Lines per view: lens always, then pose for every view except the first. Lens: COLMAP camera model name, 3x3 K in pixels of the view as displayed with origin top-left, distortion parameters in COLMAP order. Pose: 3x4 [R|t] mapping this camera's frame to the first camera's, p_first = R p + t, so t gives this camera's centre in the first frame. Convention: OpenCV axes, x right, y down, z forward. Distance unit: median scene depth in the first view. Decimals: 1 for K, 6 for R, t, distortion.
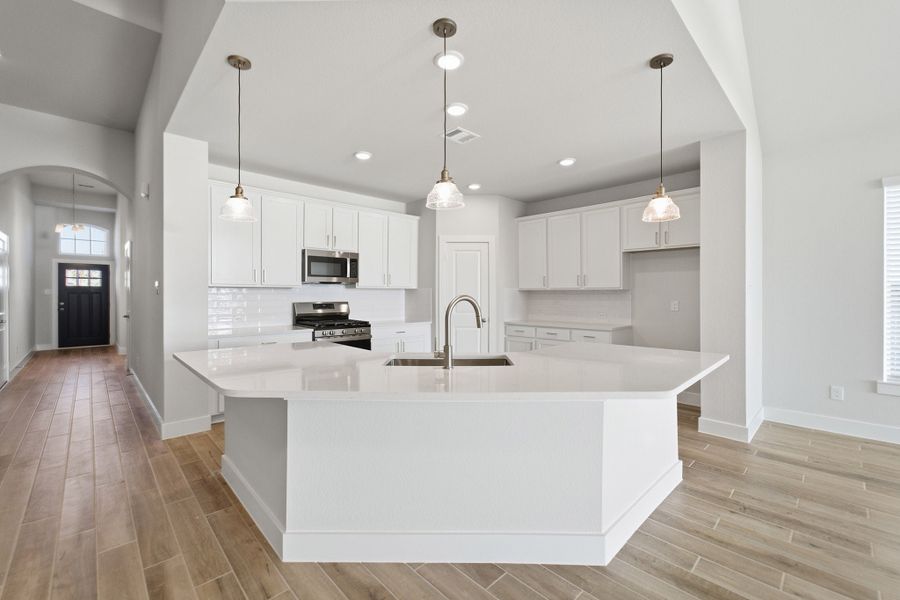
lens RADIAL K [[376.1, 0, 443.3], [0, 376.1, 301.6], [0, 0, 1]] dist [-0.005940, 0.002069]
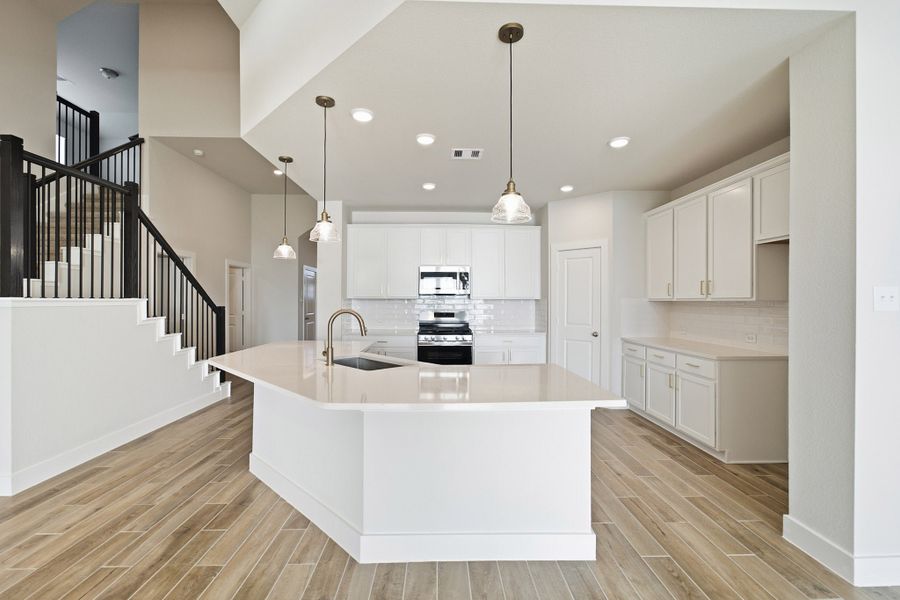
lens RADIAL K [[376.1, 0, 455.8], [0, 376.1, 306.7], [0, 0, 1]] dist [-0.005940, 0.002069]
pose [[0.746594, 0.011467, -0.665181, 0.494373], [-0.015749, 0.999876, -0.000441, -0.011953], [0.665093, 0.010805, 0.746682, 0.138780]]
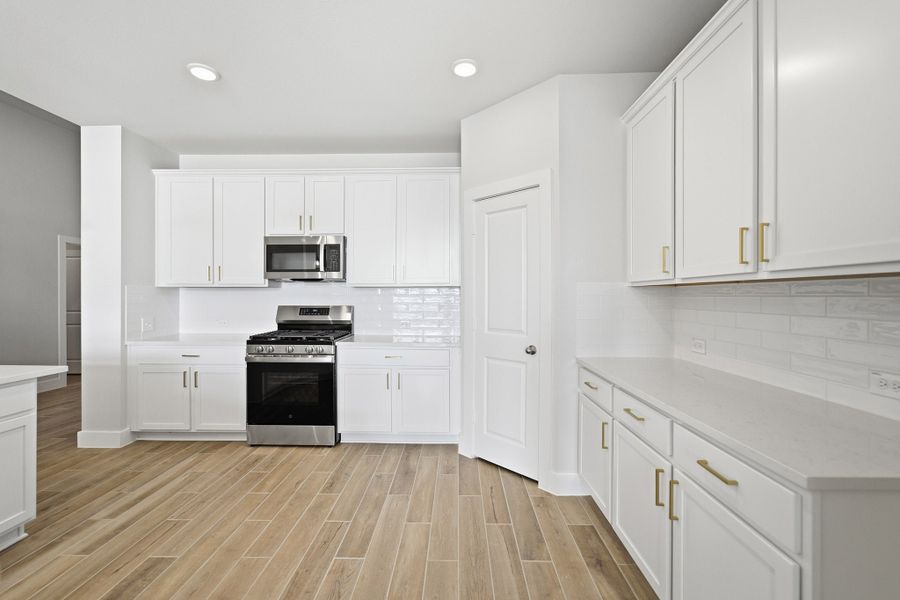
lens RADIAL K [[376.1, 0, 454.8], [0, 376.1, 301.1], [0, 0, 1]] dist [-0.005940, 0.002069]
pose [[0.709651, 0.009850, -0.704485, 0.409238], [-0.013695, 0.999906, 0.000186, -0.012349], [0.704420, 0.009516, 0.709719, 0.661322]]
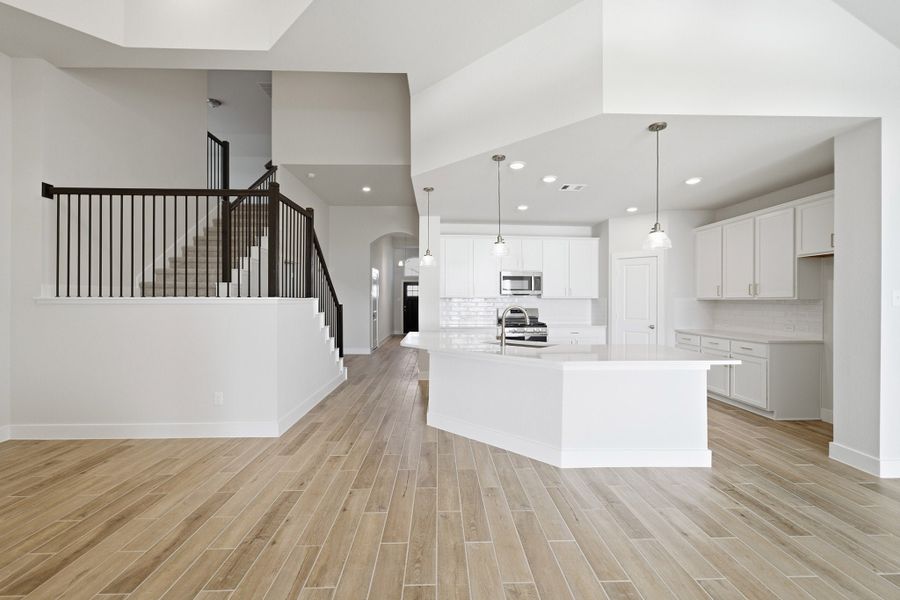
lens RADIAL K [[376.1, 0, 446.6], [0, 376.1, 305.7], [0, 0, 1]] dist [-0.005940, 0.002069]
pose [[0.744353, 0.012543, -0.667669, 0.427389], [-0.015720, 0.999876, 0.001259, -0.005156], [0.667601, 0.009559, 0.744457, -0.217890]]
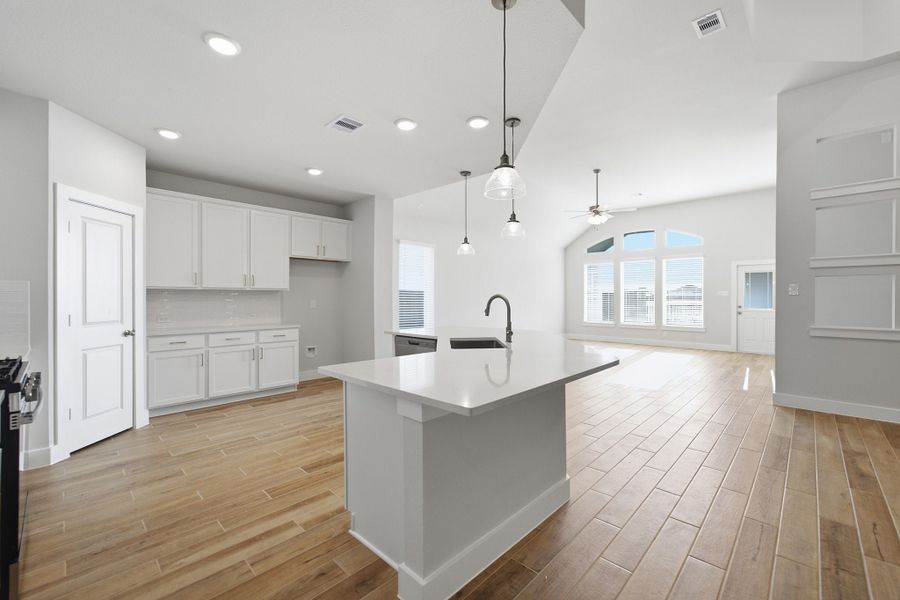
lens RADIAL K [[376.1, 0, 453.4], [0, 376.1, 295.5], [0, 0, 1]] dist [-0.005940, 0.002069]
pose [[-0.043803, 0.005601, 0.999024, -0.612709], [0.014746, 0.999879, -0.004959, -0.004464], [-0.998931, 0.014514, -0.043880, 0.525643]]
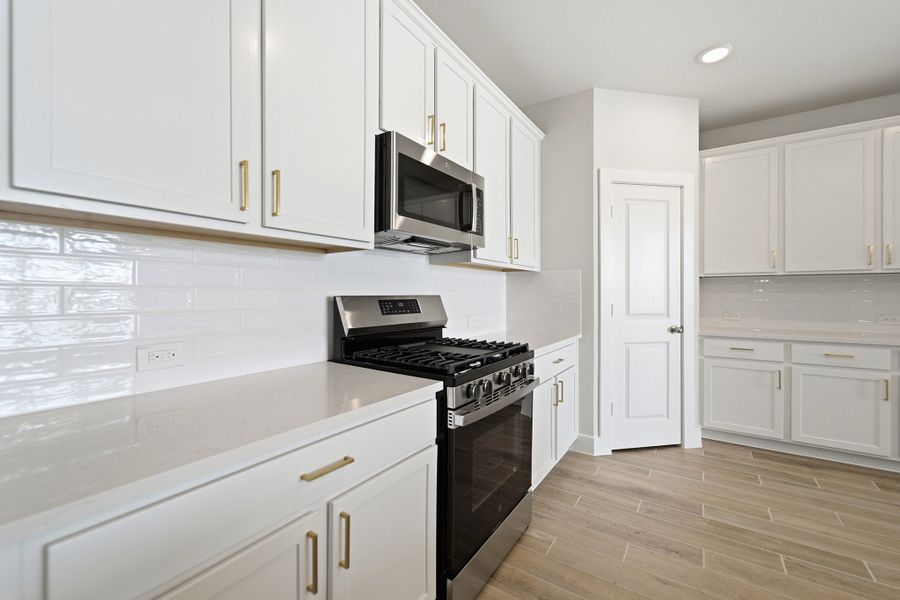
lens RADIAL K [[376.1, 0, 446.4], [0, 376.1, 292.5], [0, 0, 1]] dist [-0.005940, 0.002069]
pose [[0.978487, 0.002510, 0.206292, -0.352138], [0.000327, 0.999906, -0.013717, 0.004195], [-0.206307, 0.013489, 0.978394, 0.606550]]
